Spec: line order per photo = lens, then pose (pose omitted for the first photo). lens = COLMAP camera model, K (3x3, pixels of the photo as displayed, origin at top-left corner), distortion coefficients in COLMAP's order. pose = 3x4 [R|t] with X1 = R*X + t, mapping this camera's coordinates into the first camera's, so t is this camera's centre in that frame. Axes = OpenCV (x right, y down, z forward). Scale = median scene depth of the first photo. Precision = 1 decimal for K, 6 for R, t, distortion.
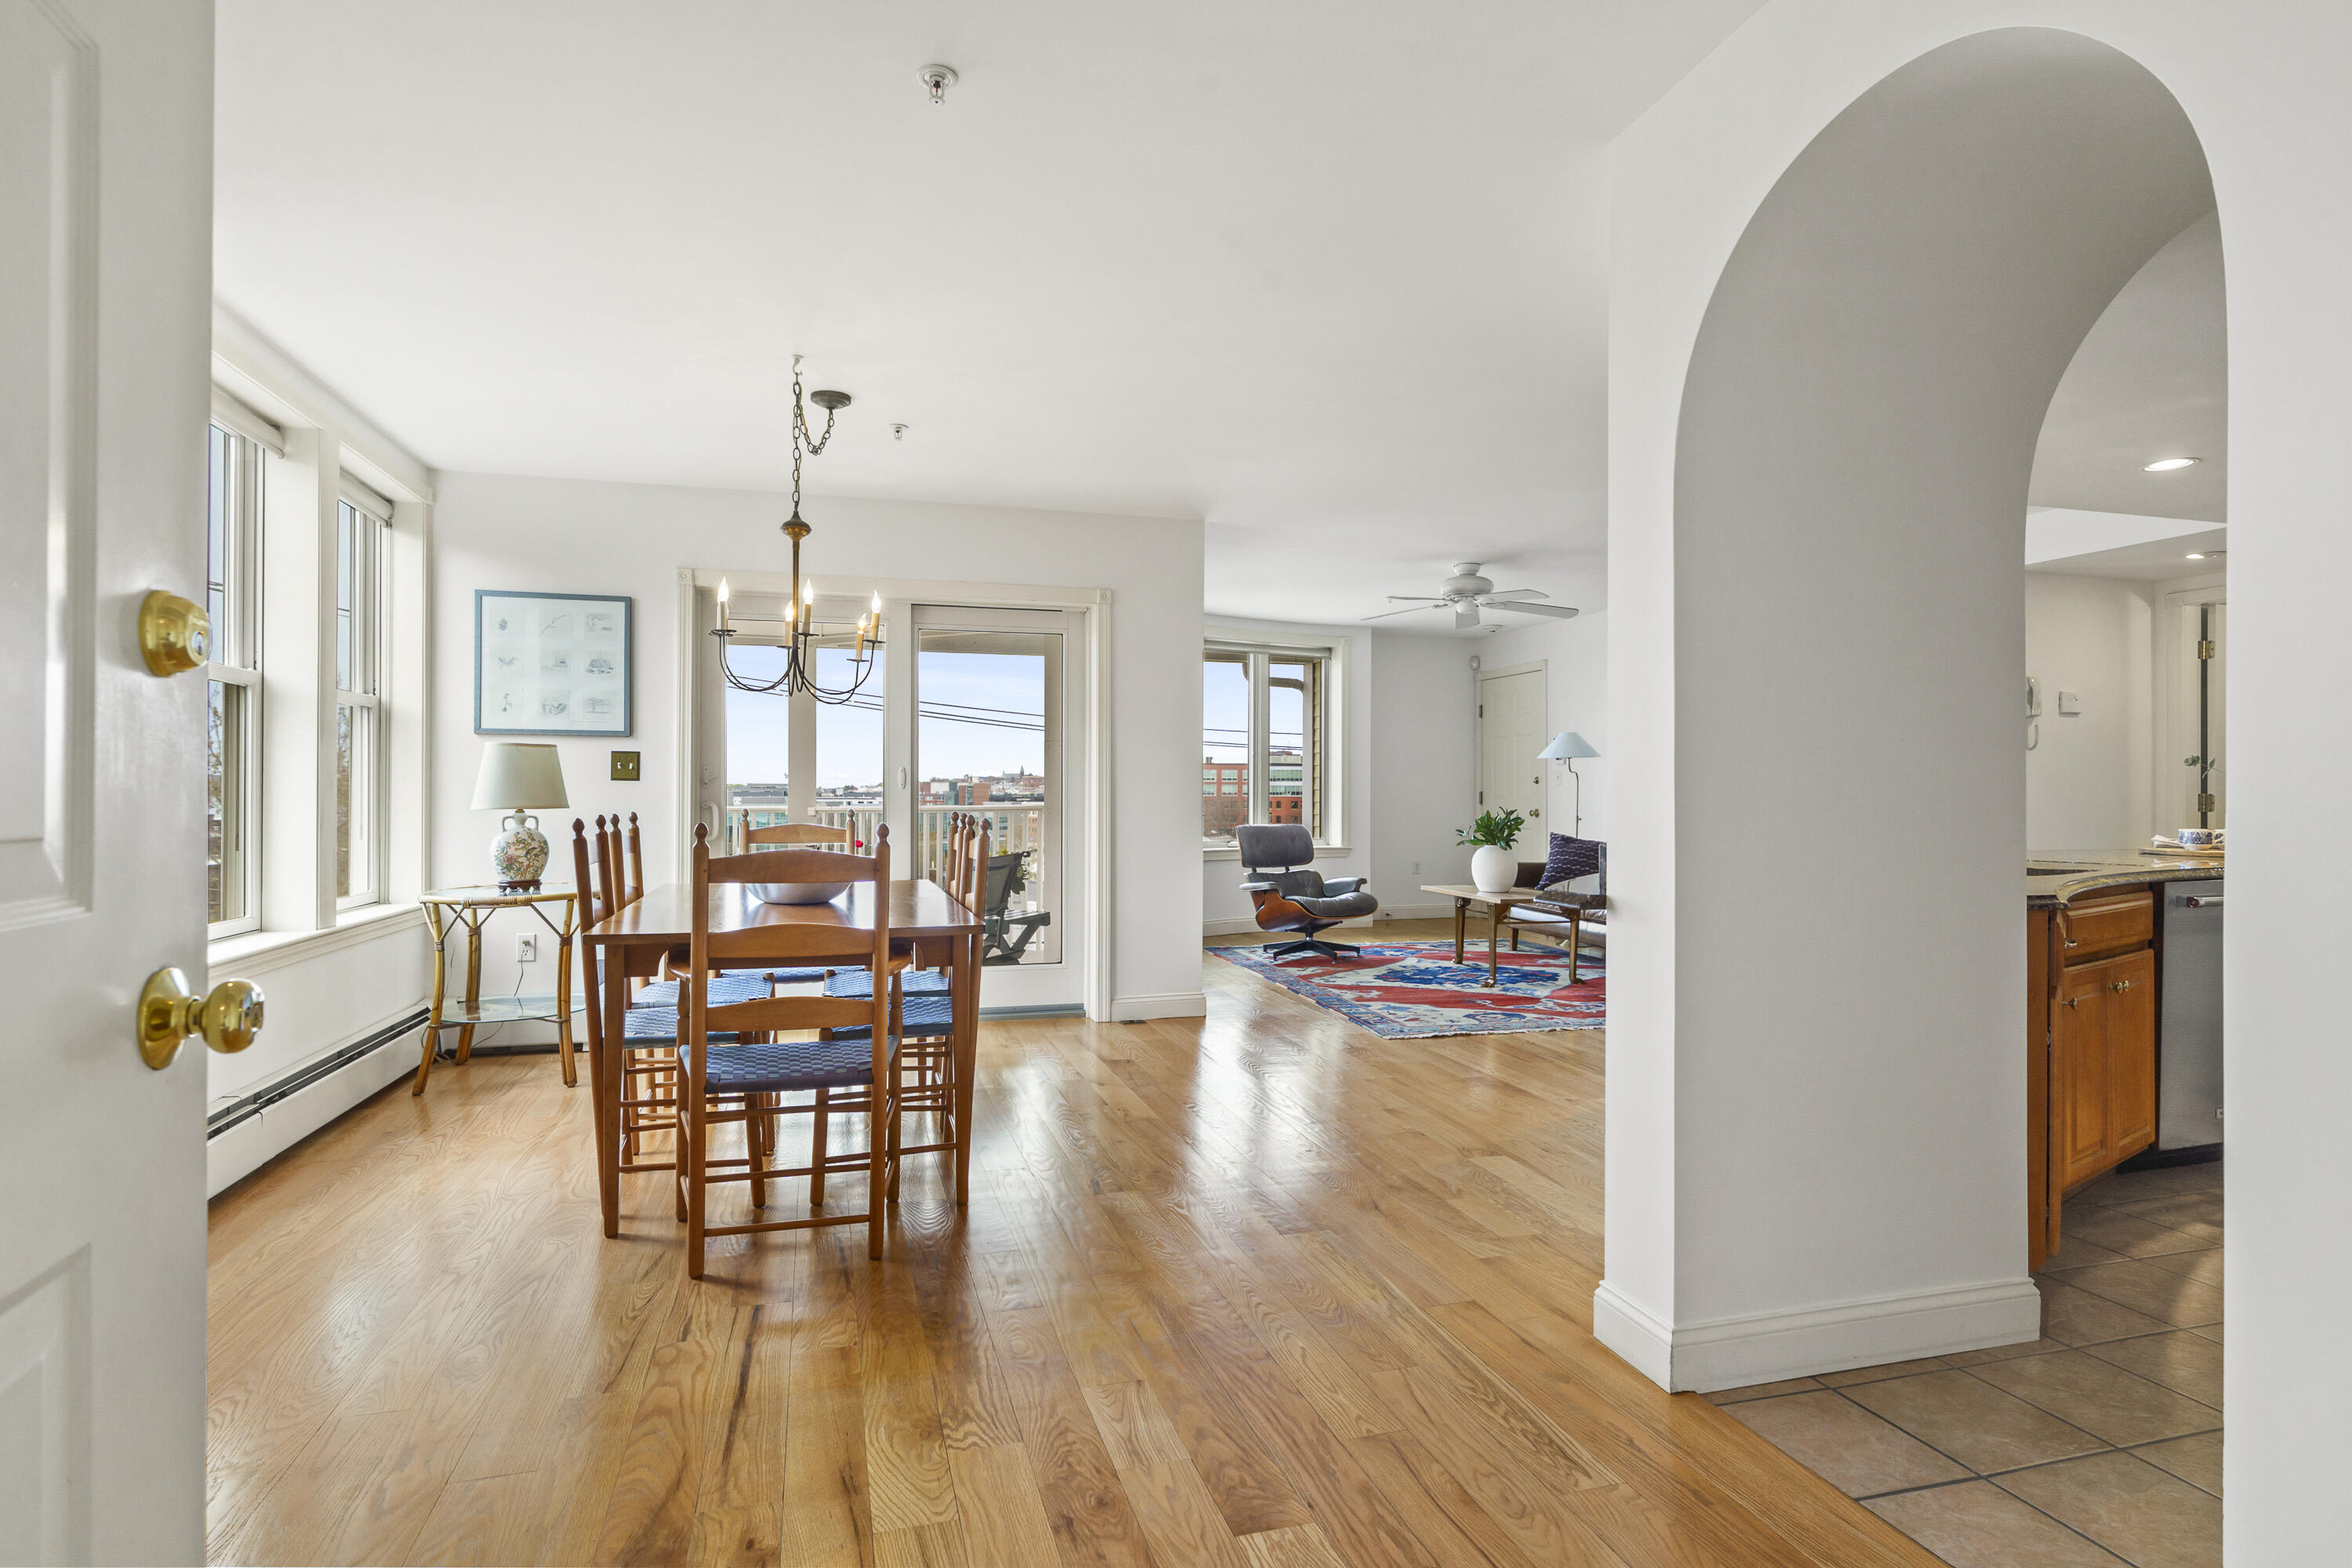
lens RADIAL K [[1196.8, 0, 1181.5], [0, 1196.8, 789.9], [0, 0, 1]] dist [0.002732, 0.001066]
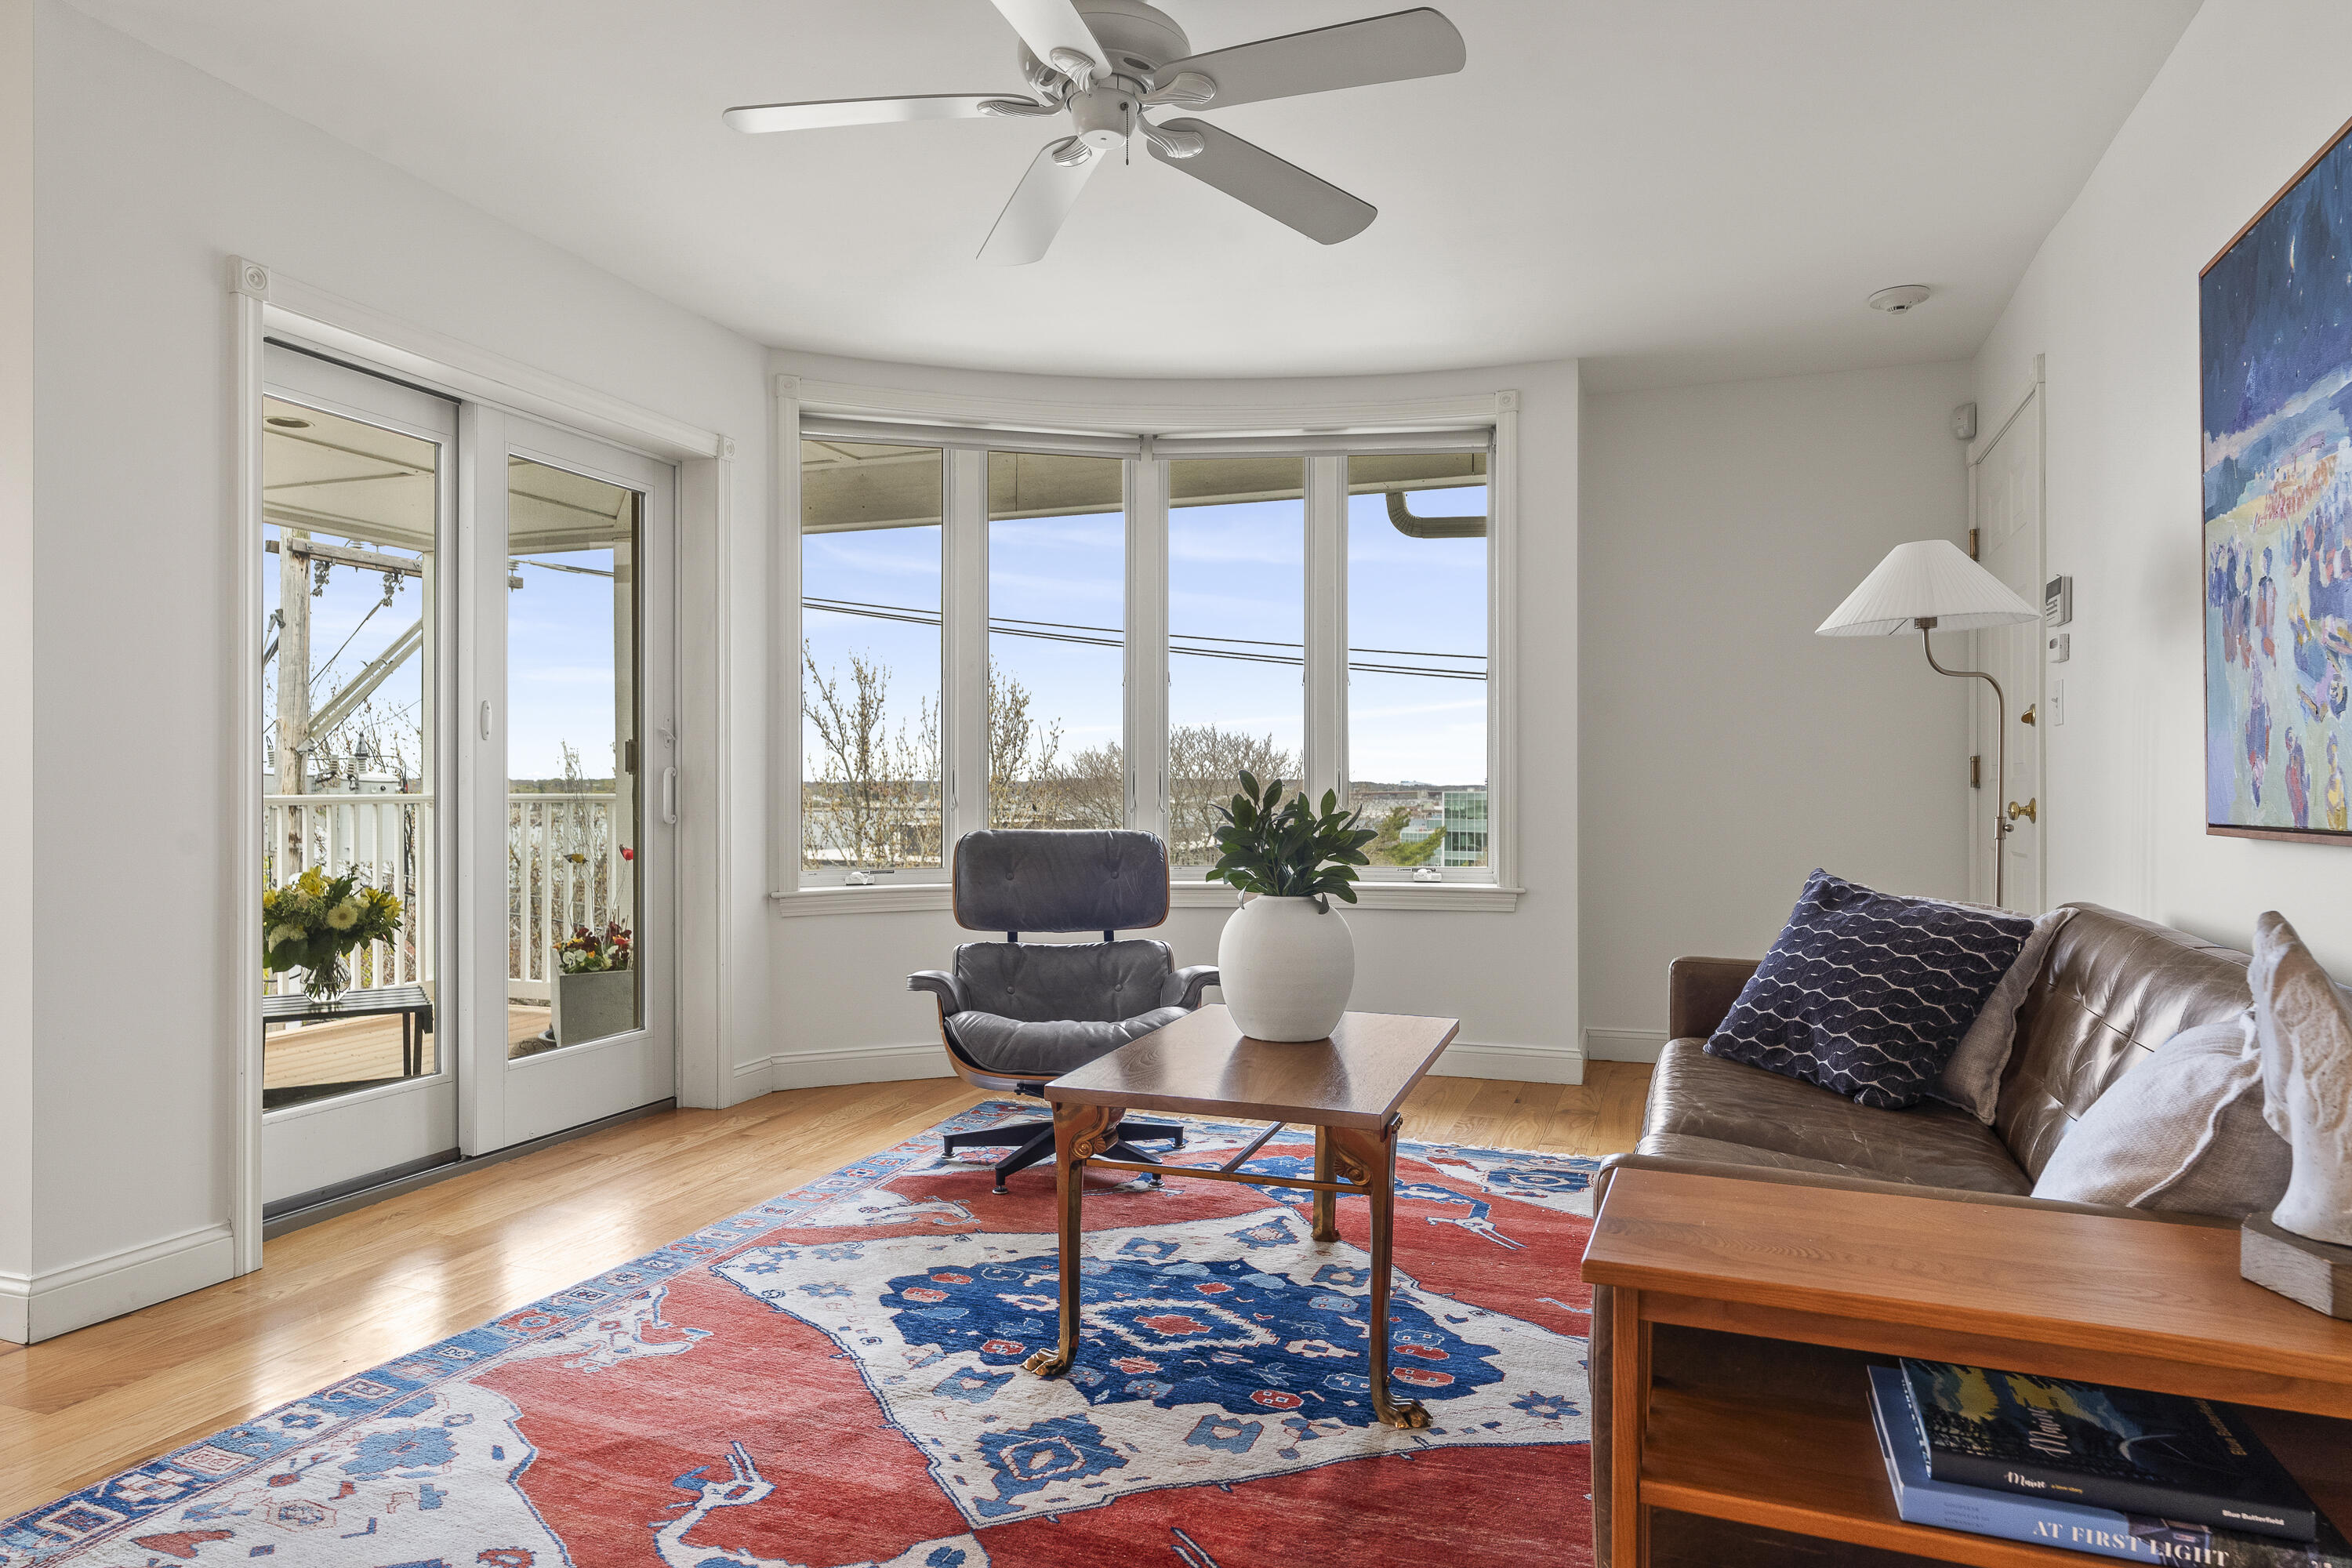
lens RADIAL K [[1428.4, 0, 1168.8], [0, 1428.4, 787.9], [0, 0, 1]] dist [0.000961, 0.000690]
pose [[0.802406, -0.005852, -0.596750, 0.637531], [0.004214, 0.999983, -0.004140, 0.026675], [0.596764, 0.000807, 0.802416, 0.978387]]
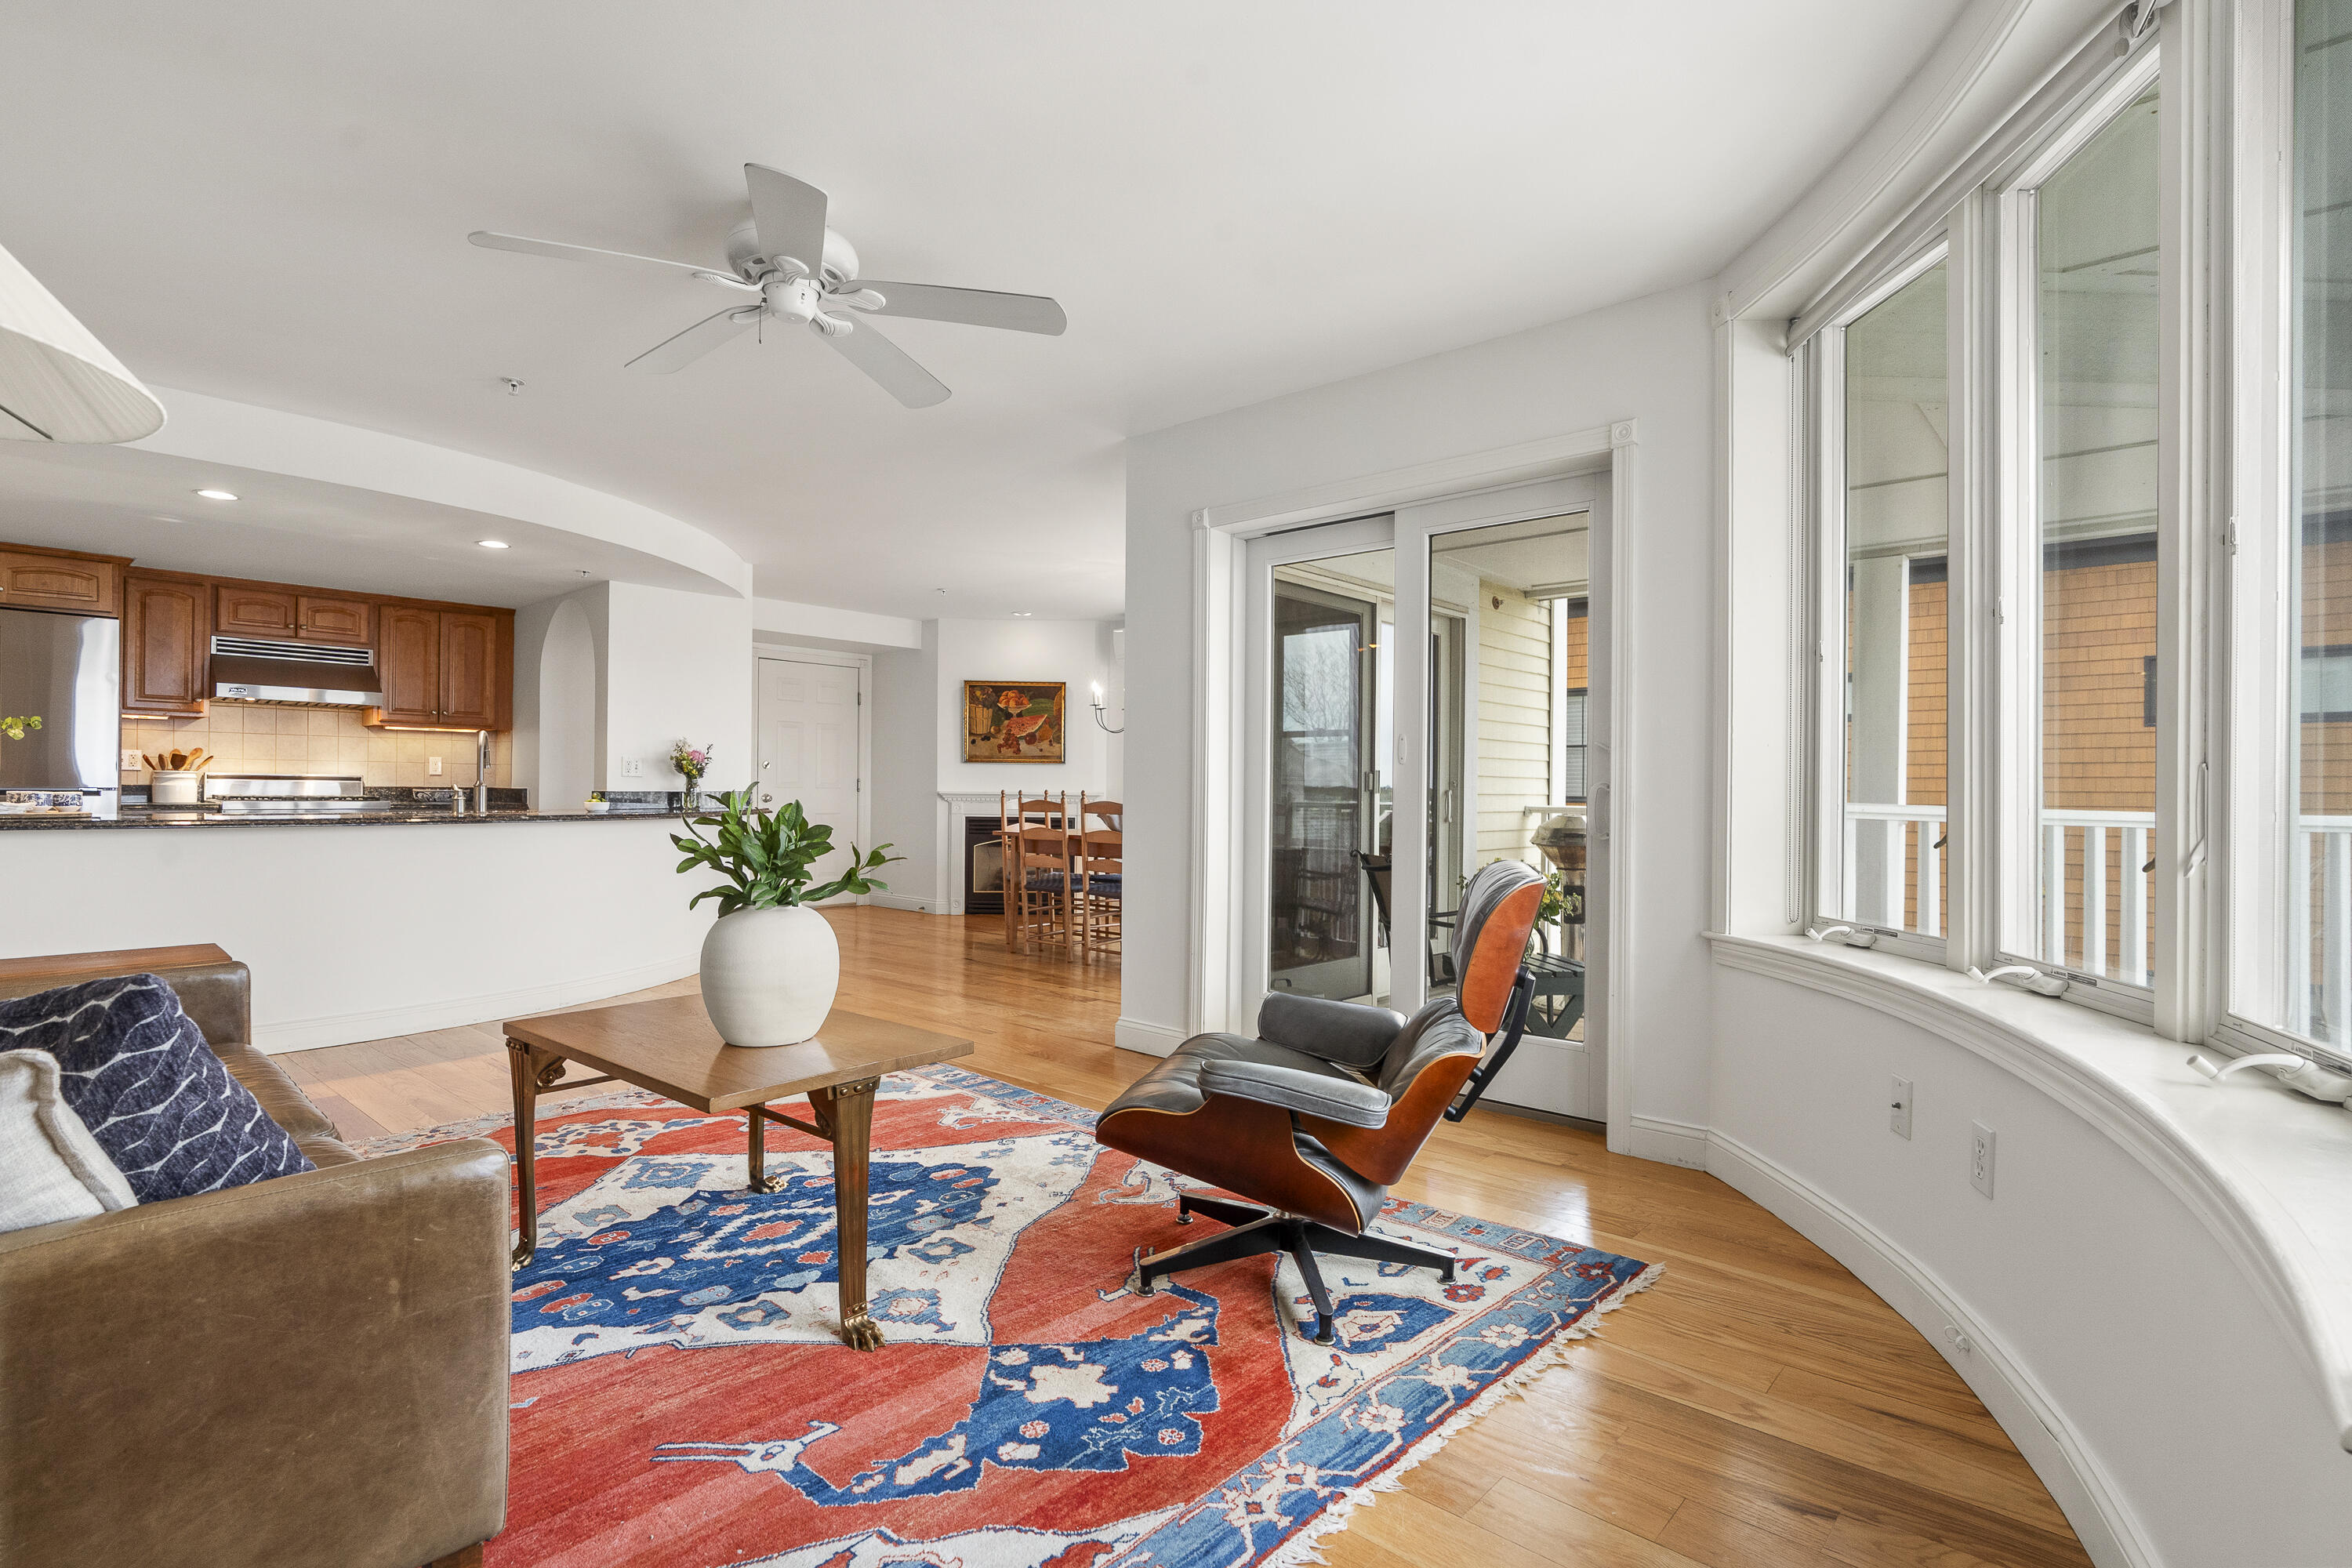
lens RADIAL K [[1120.1, 0, 1165.2], [0, 1120.1, 792.7], [0, 0, 1]] dist [-0.001590, 0.000060]
pose [[-0.854770, -0.014019, -0.518817, 0.443465], [-0.013992, 0.999894, -0.003966, 0.022168], [0.518818, 0.003869, -0.854876, 1.903169]]
